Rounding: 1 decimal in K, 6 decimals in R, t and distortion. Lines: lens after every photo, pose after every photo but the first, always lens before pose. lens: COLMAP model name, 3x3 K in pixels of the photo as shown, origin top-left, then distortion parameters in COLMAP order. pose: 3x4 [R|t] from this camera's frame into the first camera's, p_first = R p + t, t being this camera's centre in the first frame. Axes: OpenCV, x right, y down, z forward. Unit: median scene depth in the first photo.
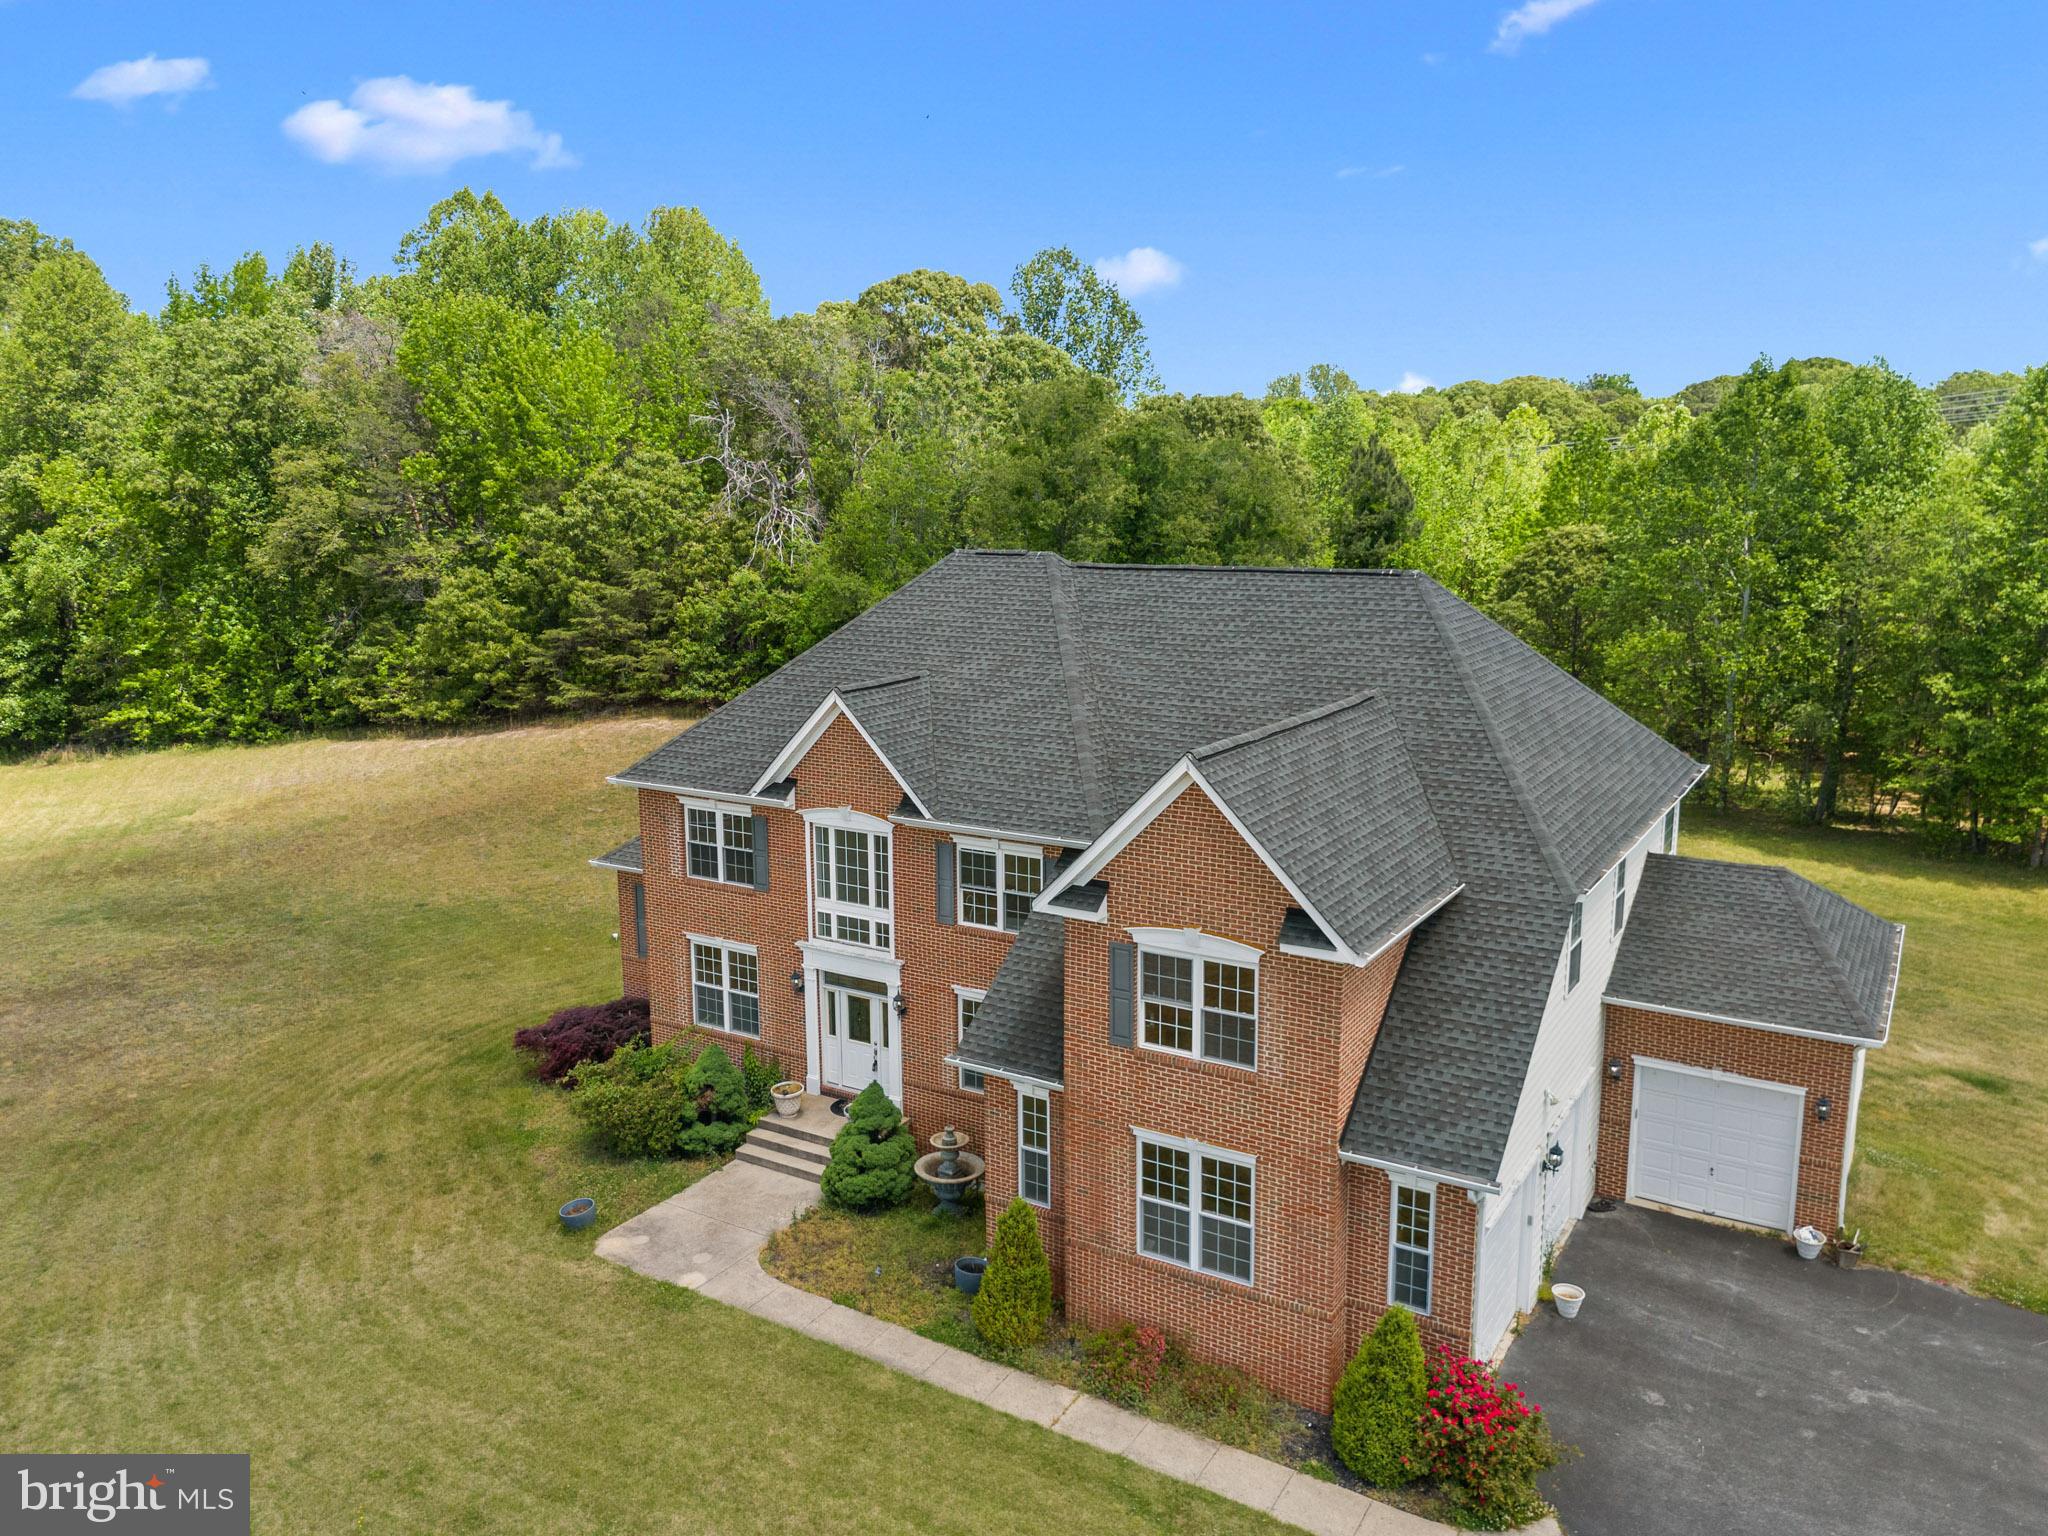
lens RADIAL K [[1517.3, 0, 1020.4], [0, 1517.3, 758.3], [0, 0, 1]] dist [0.085292, -0.099578]
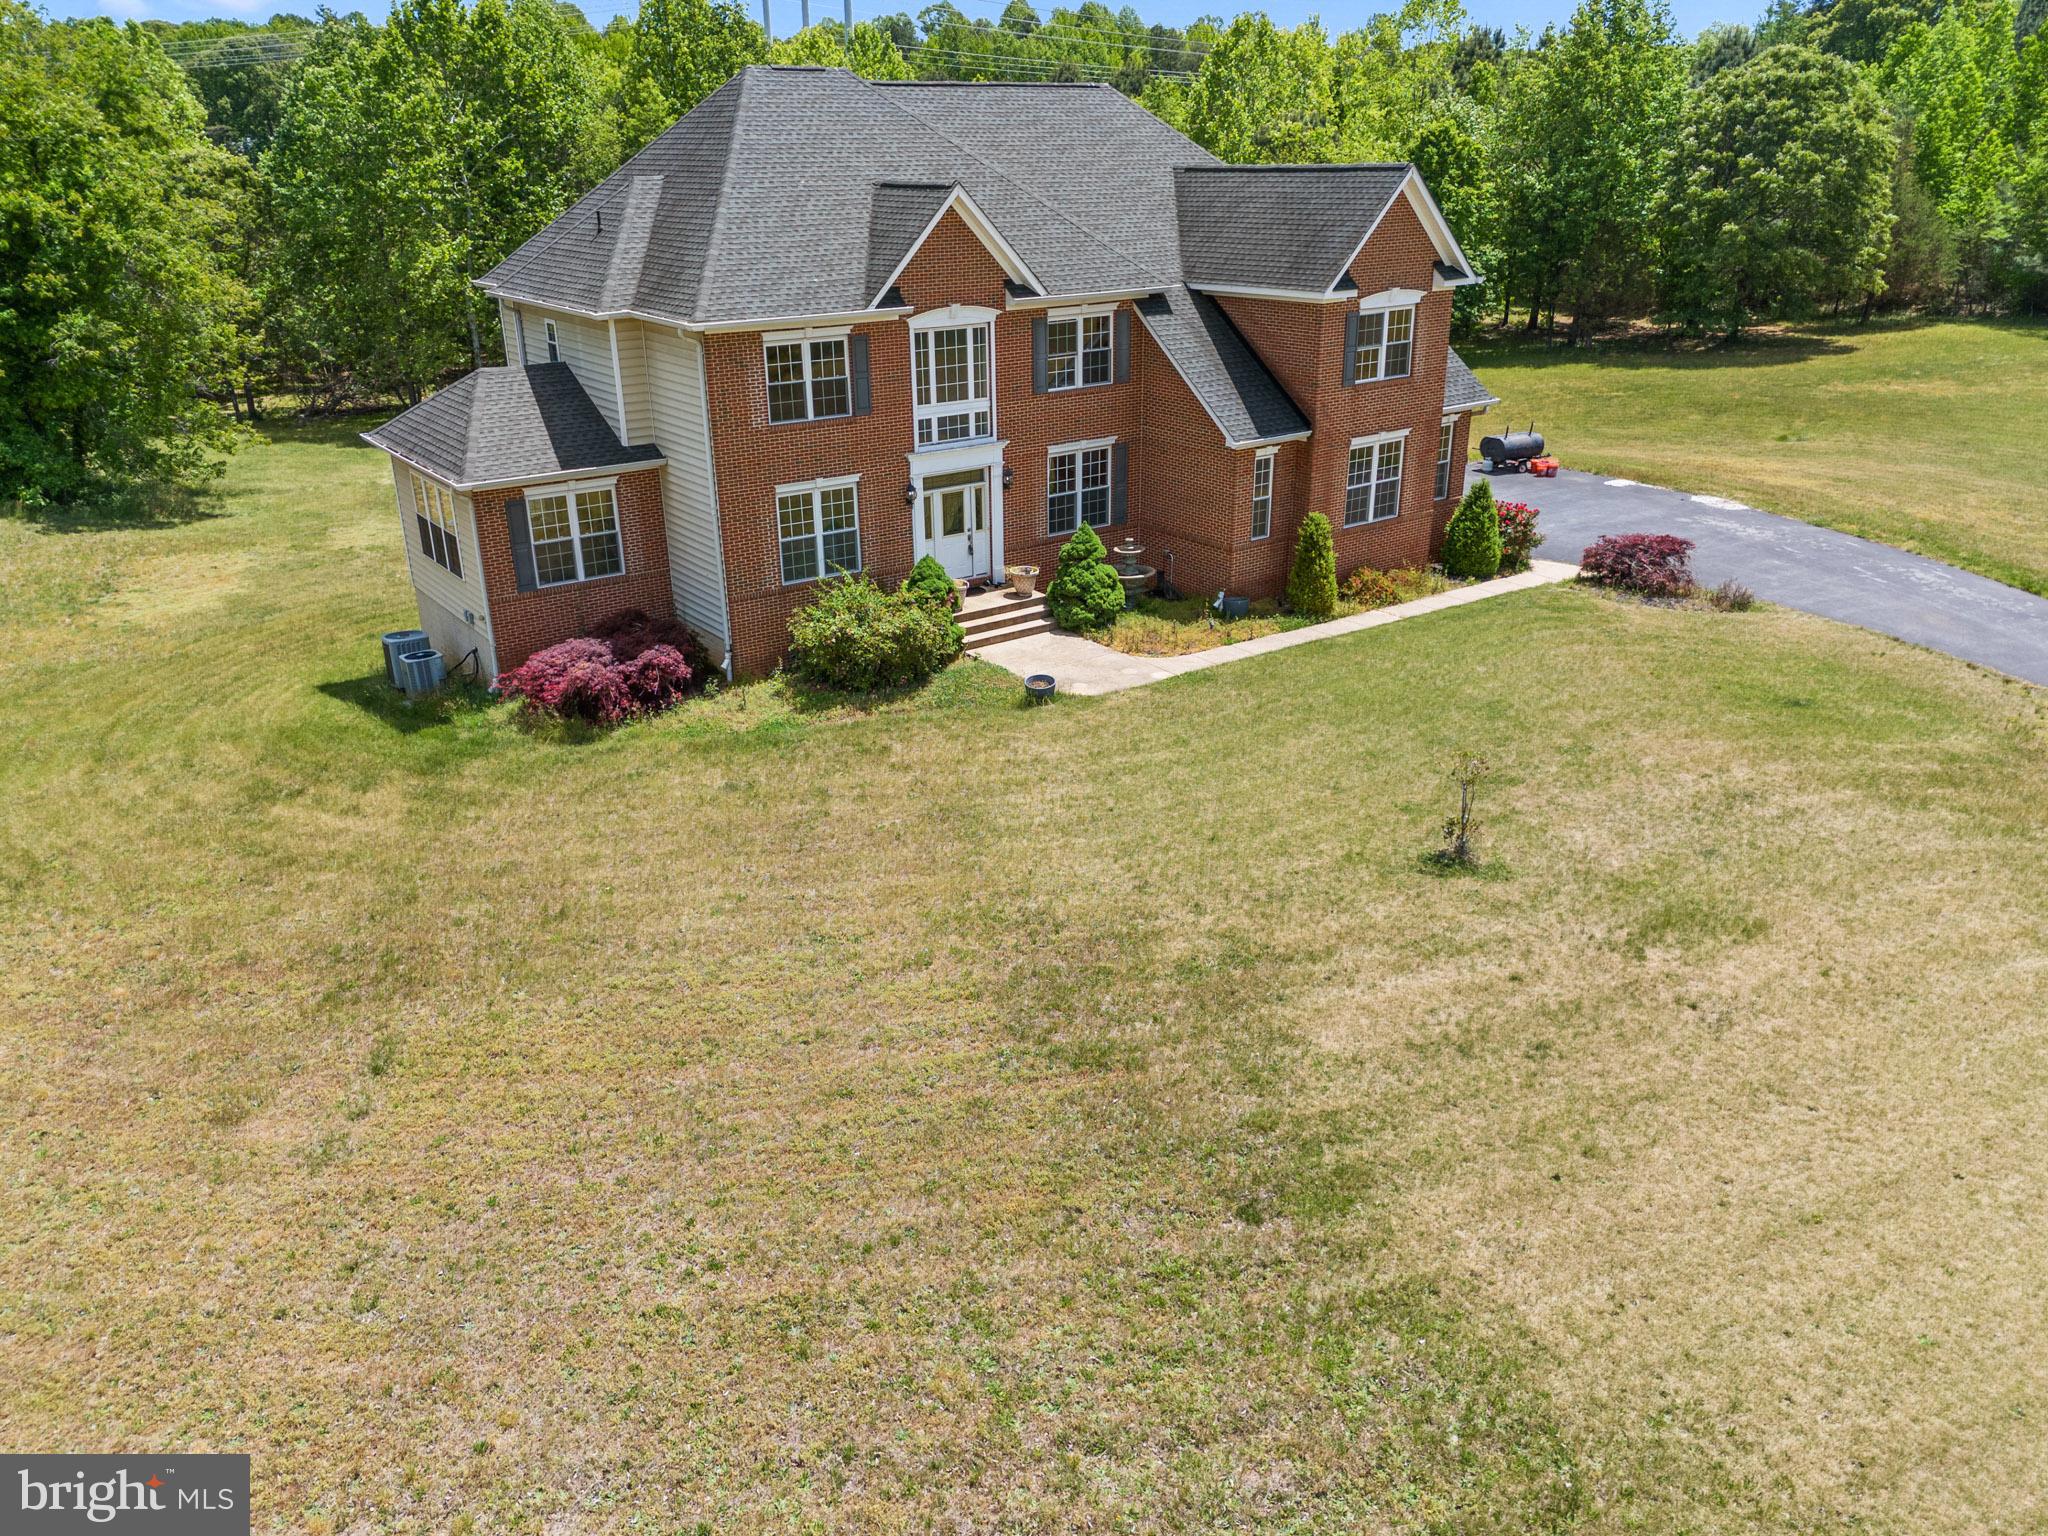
lens RADIAL K [[1506.7, 0, 1028.3], [0, 1506.7, 772.2], [0, 0, 1]] dist [0.080869, -0.082332]
pose [[0.376619, -0.352356, 0.856740, -1.043443], [0.179212, 0.935079, 0.305794, 0.020573], [-0.908868, 0.038370, 0.415315, 0.479211]]
